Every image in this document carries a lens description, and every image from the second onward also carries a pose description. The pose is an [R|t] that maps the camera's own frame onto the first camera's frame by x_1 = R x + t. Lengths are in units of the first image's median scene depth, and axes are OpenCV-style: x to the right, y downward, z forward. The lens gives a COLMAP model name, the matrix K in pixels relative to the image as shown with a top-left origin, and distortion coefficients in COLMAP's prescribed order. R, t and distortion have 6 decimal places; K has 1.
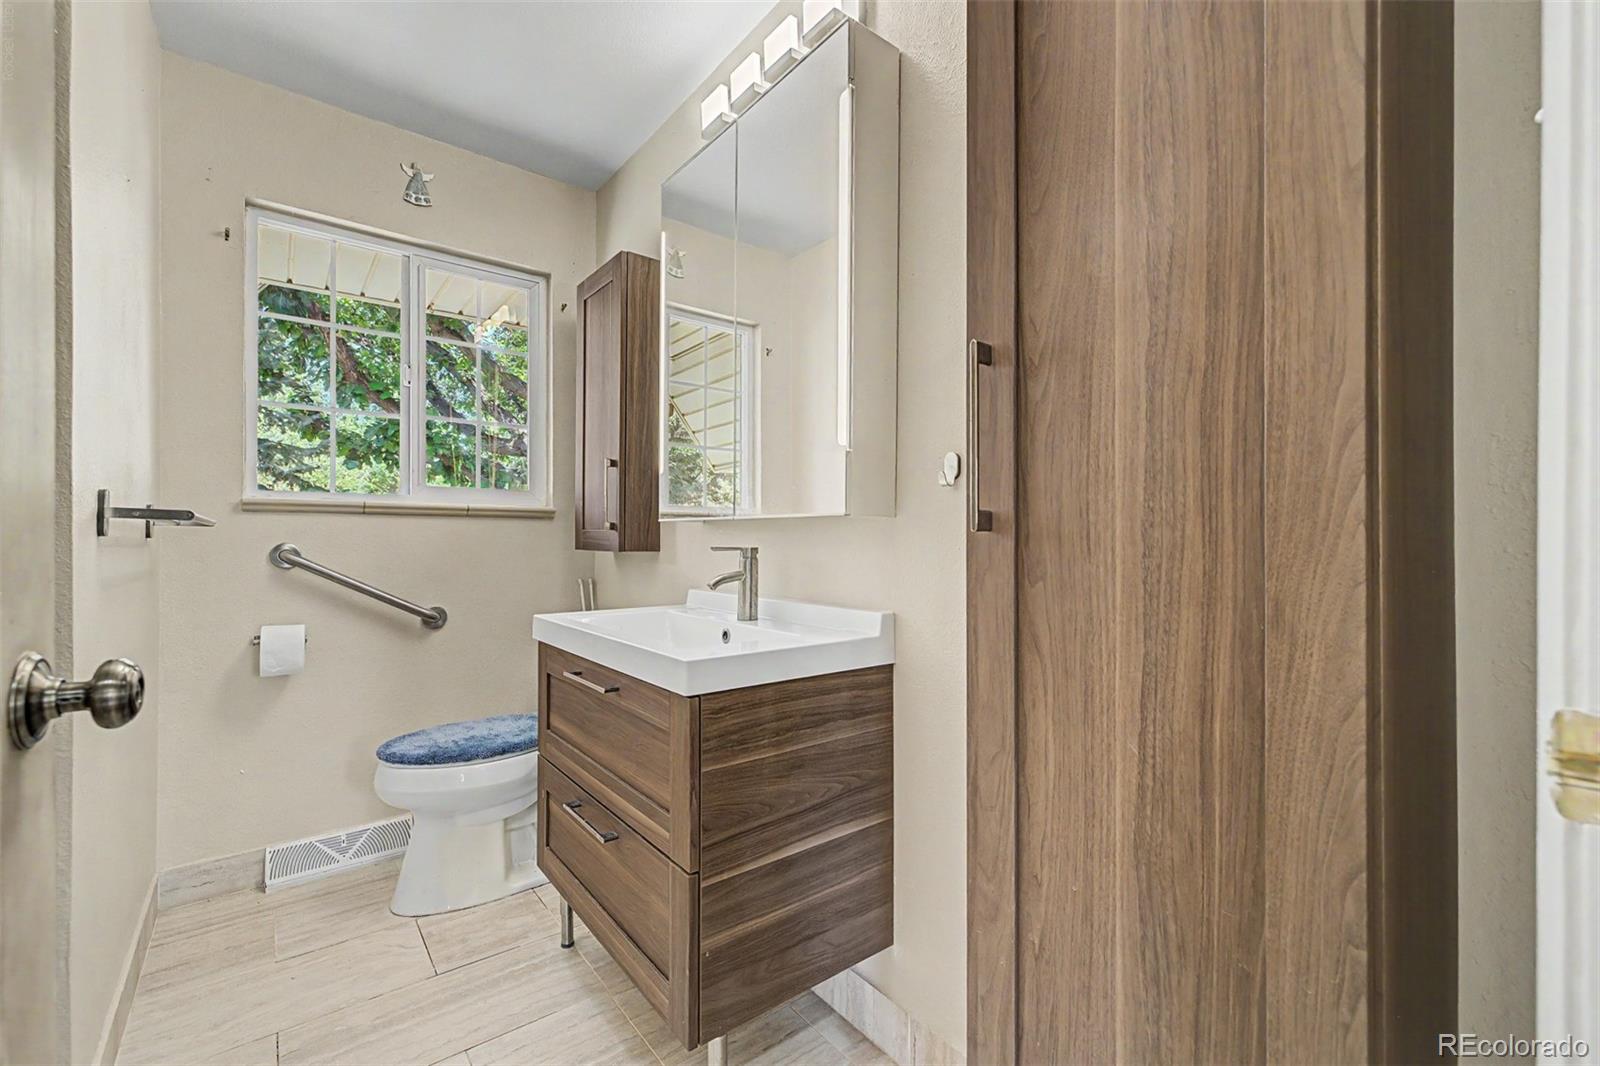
lens RADIAL K [[680.4, 0, 802.6], [0, 680.4, 534.7], [0, 0, 1]] dist [0.012302, -0.004369]
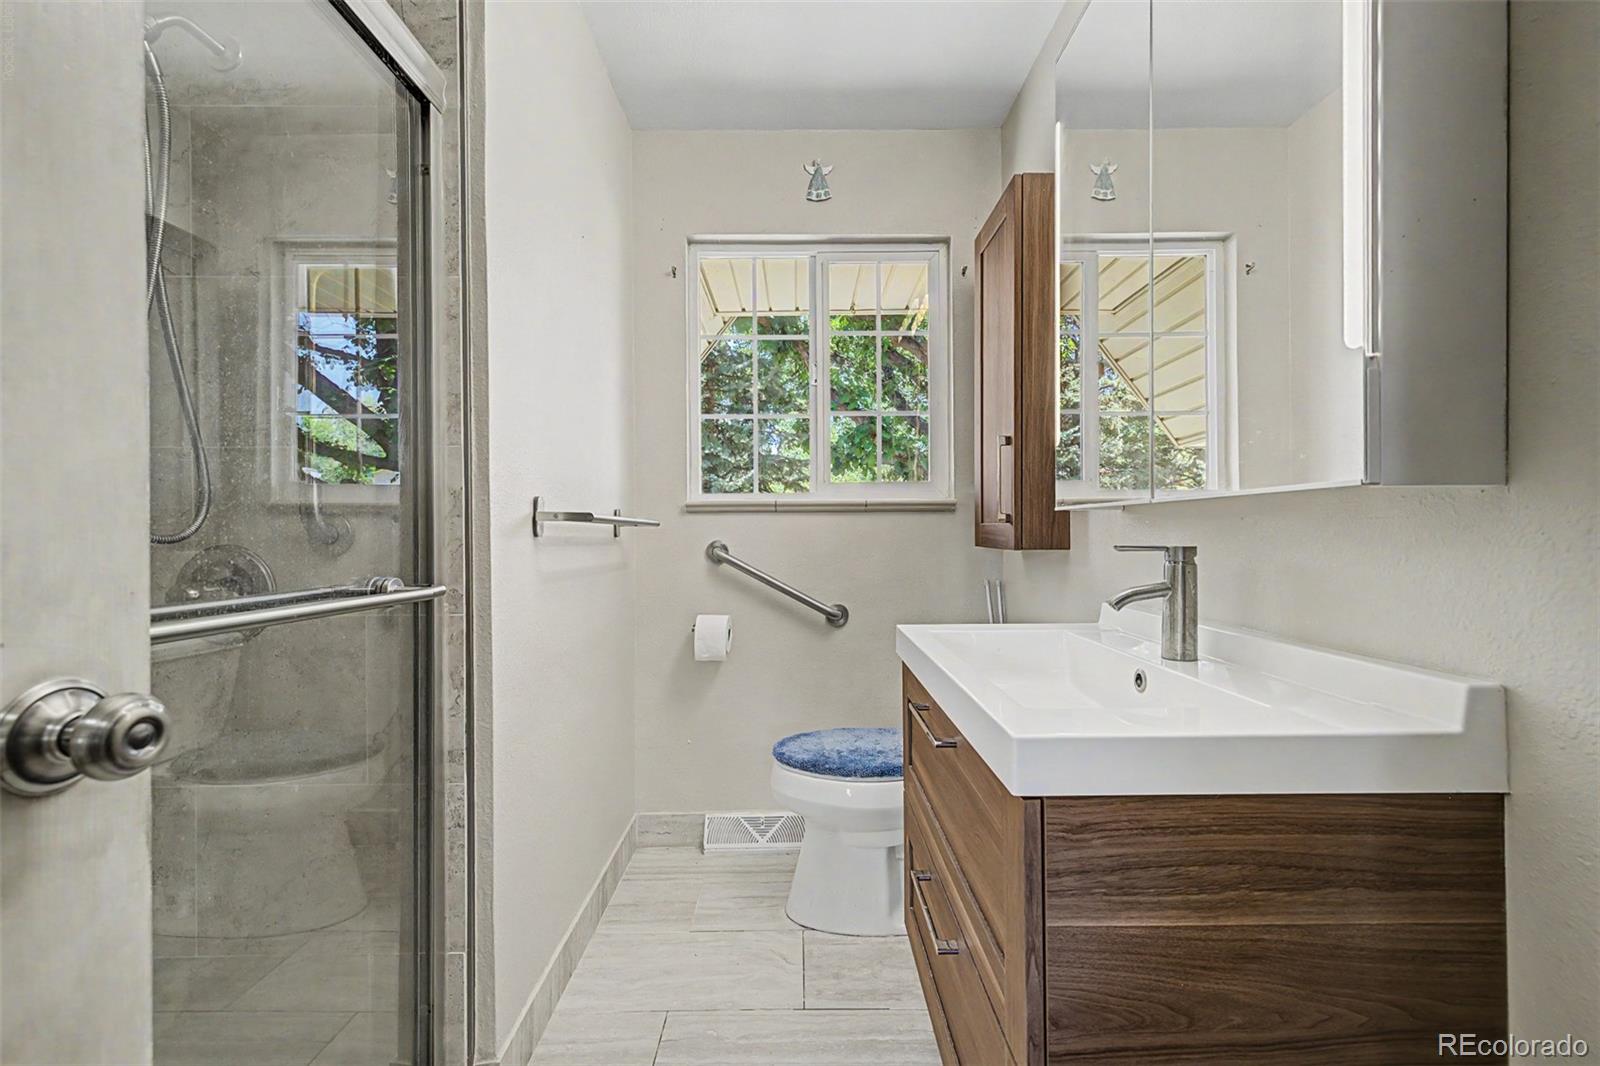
lens RADIAL K [[680.4, 0, 802.6], [0, 680.4, 534.7], [0, 0, 1]] dist [0.012302, -0.004369]
pose [[0.787618, -0.009403, -0.616092, 0.032503], [0.014990, 0.999880, 0.003903, 0.000137], [0.615981, -0.012310, 0.787665, 0.237327]]
